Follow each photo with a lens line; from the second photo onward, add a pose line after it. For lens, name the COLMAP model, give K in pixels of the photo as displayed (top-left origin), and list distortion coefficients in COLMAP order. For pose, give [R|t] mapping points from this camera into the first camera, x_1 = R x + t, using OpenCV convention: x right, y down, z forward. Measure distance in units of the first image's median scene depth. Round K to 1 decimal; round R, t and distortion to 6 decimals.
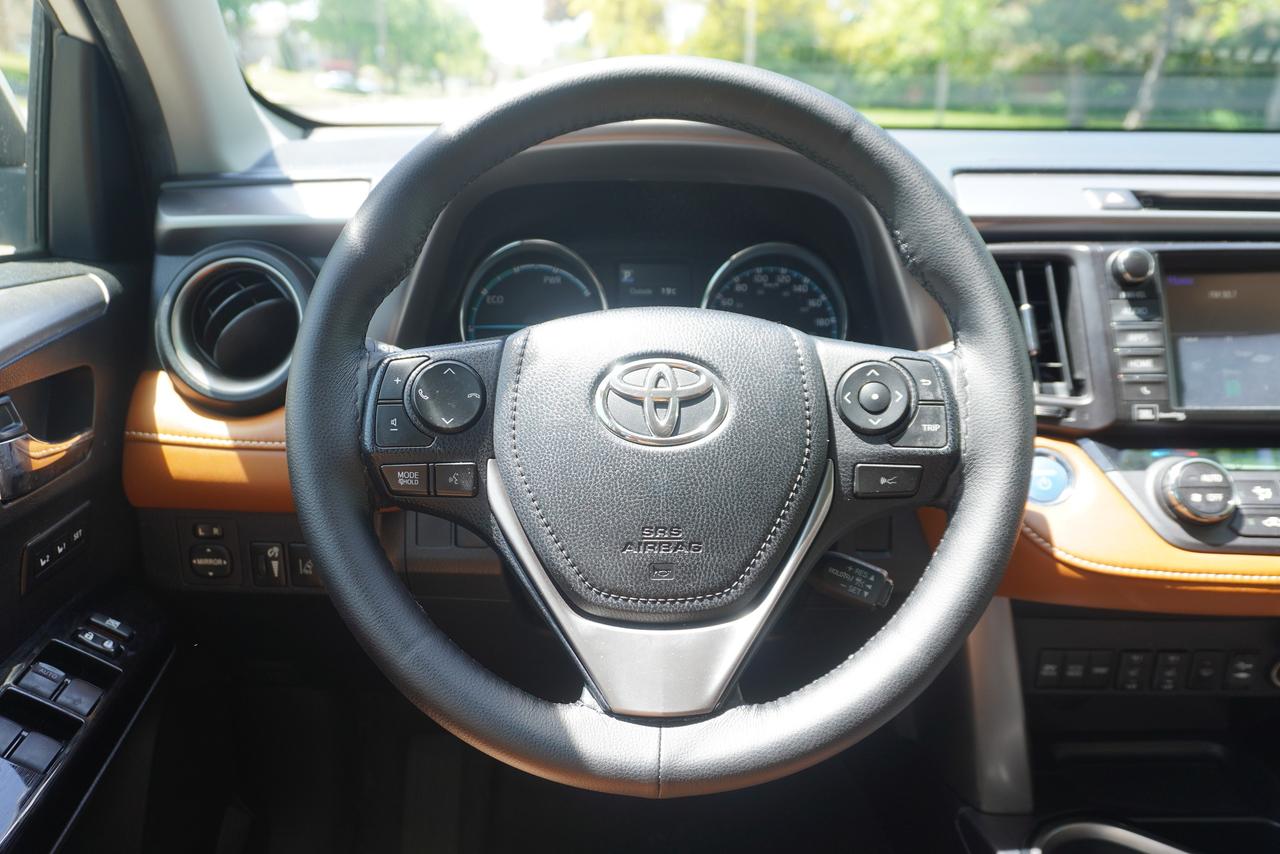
lens RADIAL K [[1036.8, 0, 638.6], [0, 1036.8, 429.5], [0, 0, 1]] dist [0.001660, -0.011104]
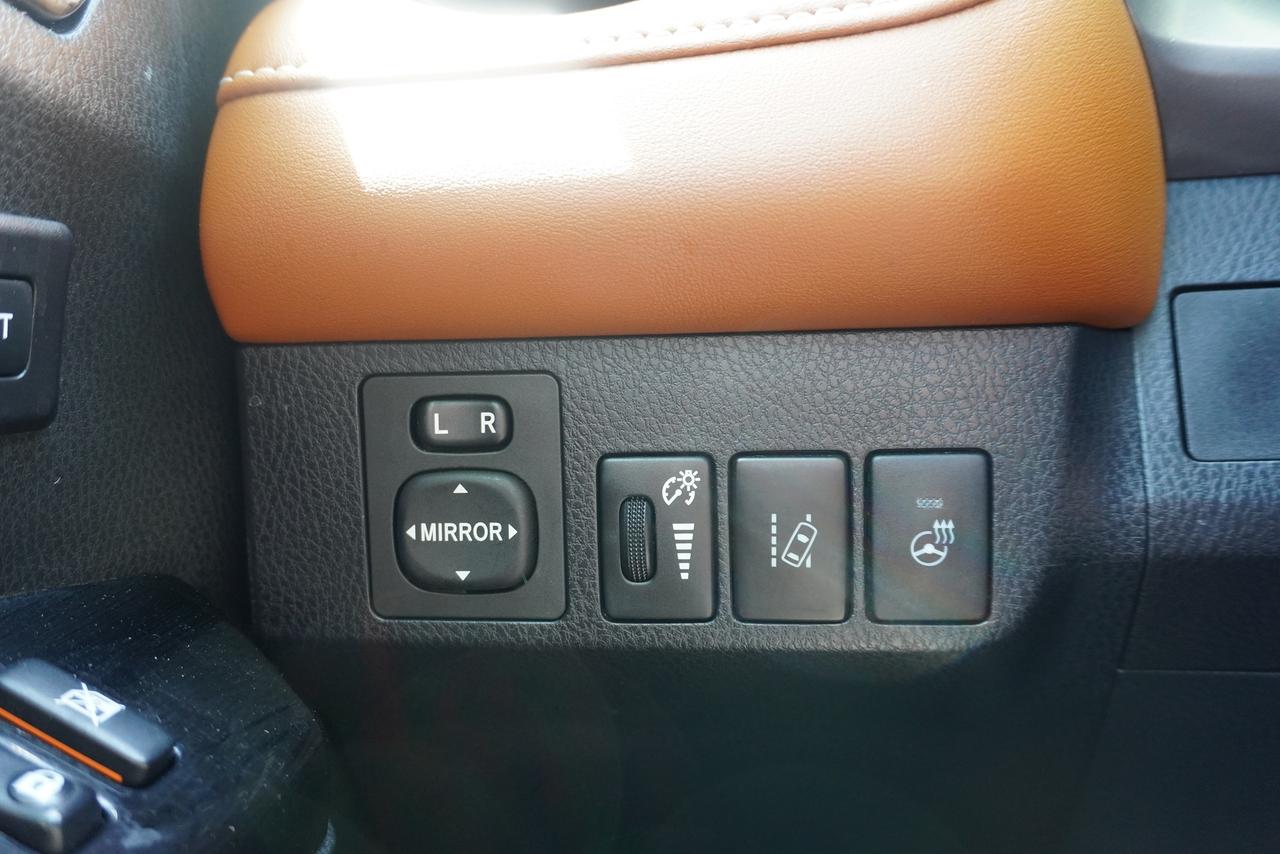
lens RADIAL K [[1036.8, 0, 650.9], [0, 1036.8, 423.9], [0, 0, 1]] dist [0.001660, -0.011104]
pose [[0.991983, -0.033369, -0.121882, -0.353001], [0.004421, 0.973080, -0.230424, 0.181465], [0.126290, 0.228038, 0.965427, 0.780978]]
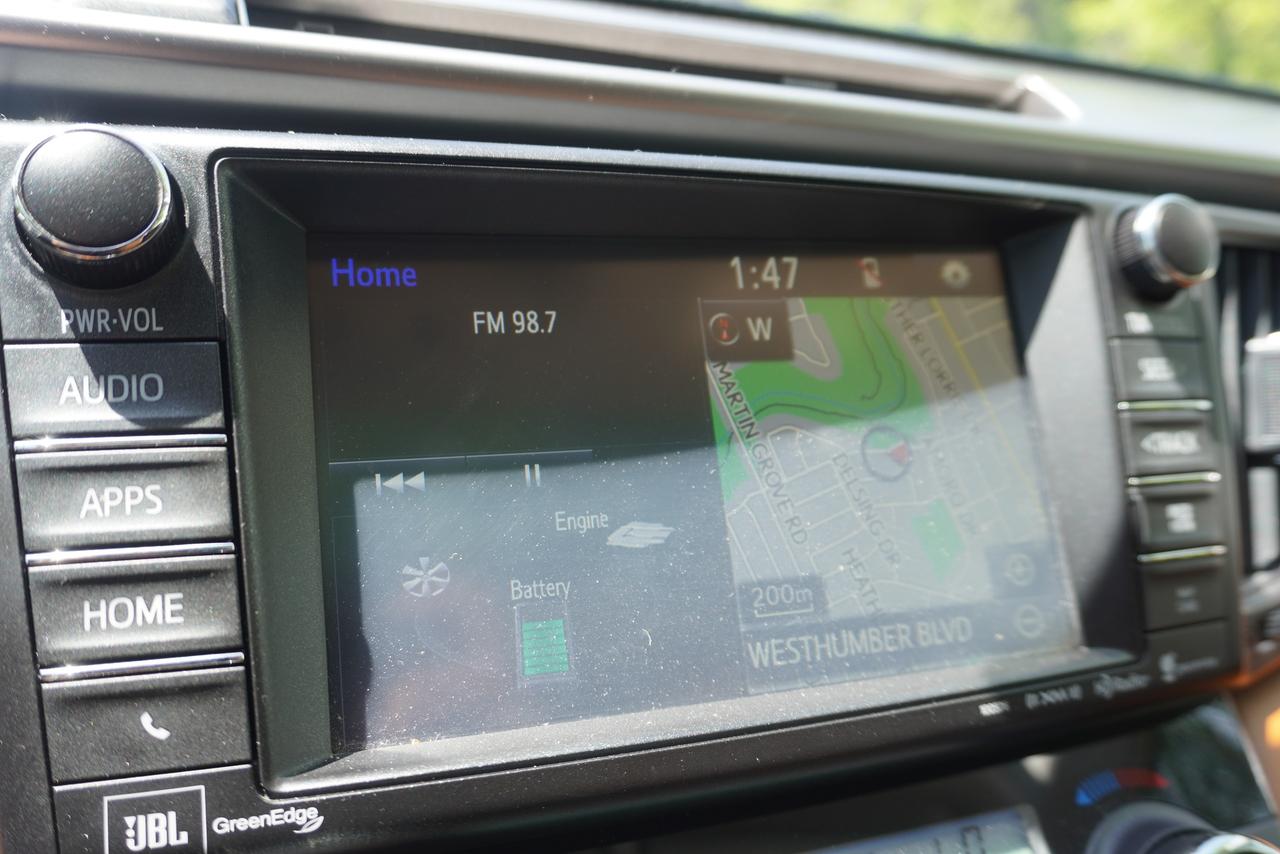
lens RADIAL K [[1036.8, 0, 627.0], [0, 1036.8, 434.4], [0, 0, 1]] dist [0.001660, -0.011104]
pose [[0.939498, -0.037735, 0.340470, 0.503925], [0.050114, 0.998361, -0.027635, -0.090358], [-0.338869, 0.043025, 0.939849, 0.726694]]
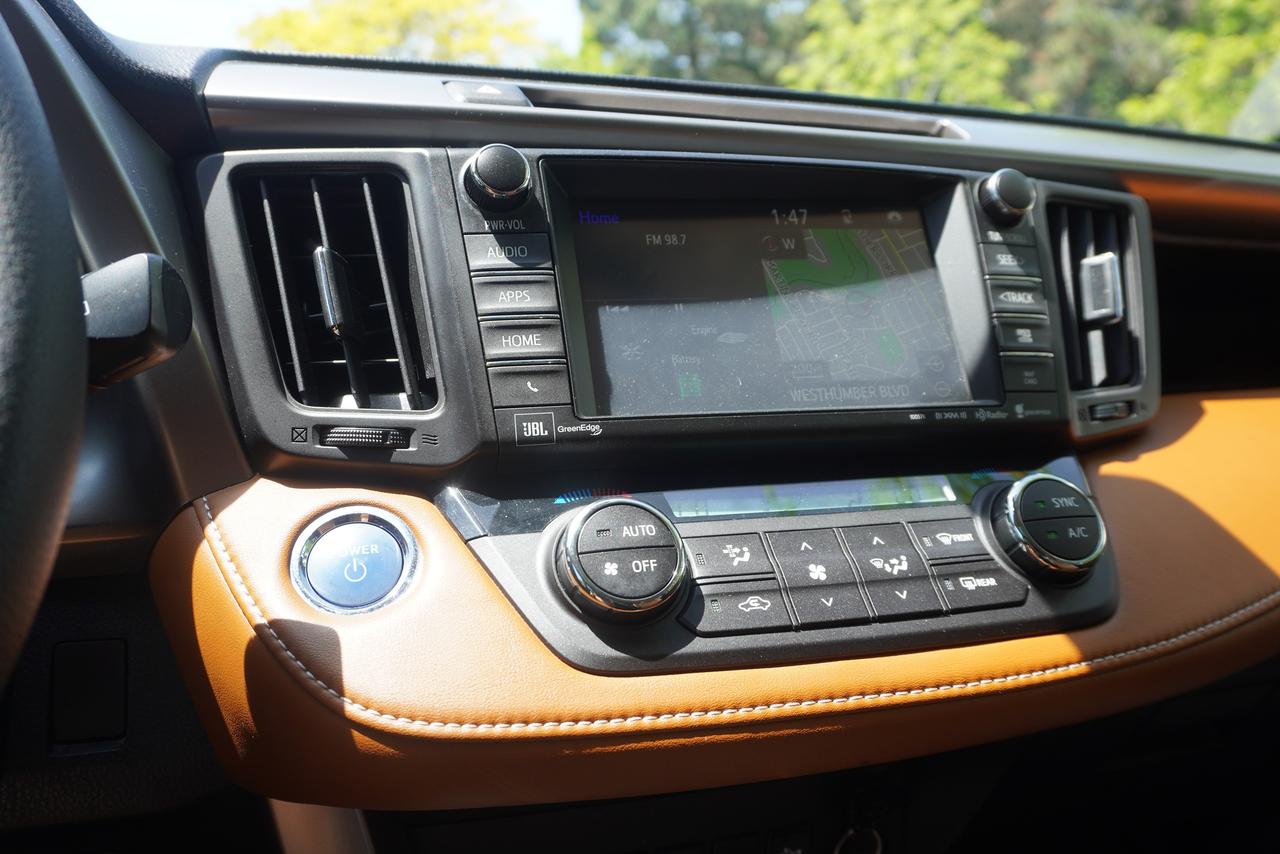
lens RADIAL K [[1036.8, 0, 628.0], [0, 1036.8, 424.1], [0, 0, 1]] dist [0.001660, -0.011104]
pose [[0.958073, -0.040301, 0.283675, 0.373948], [0.084533, 0.985747, -0.145454, 0.065766], [-0.273770, 0.163336, 0.947825, 0.455246]]
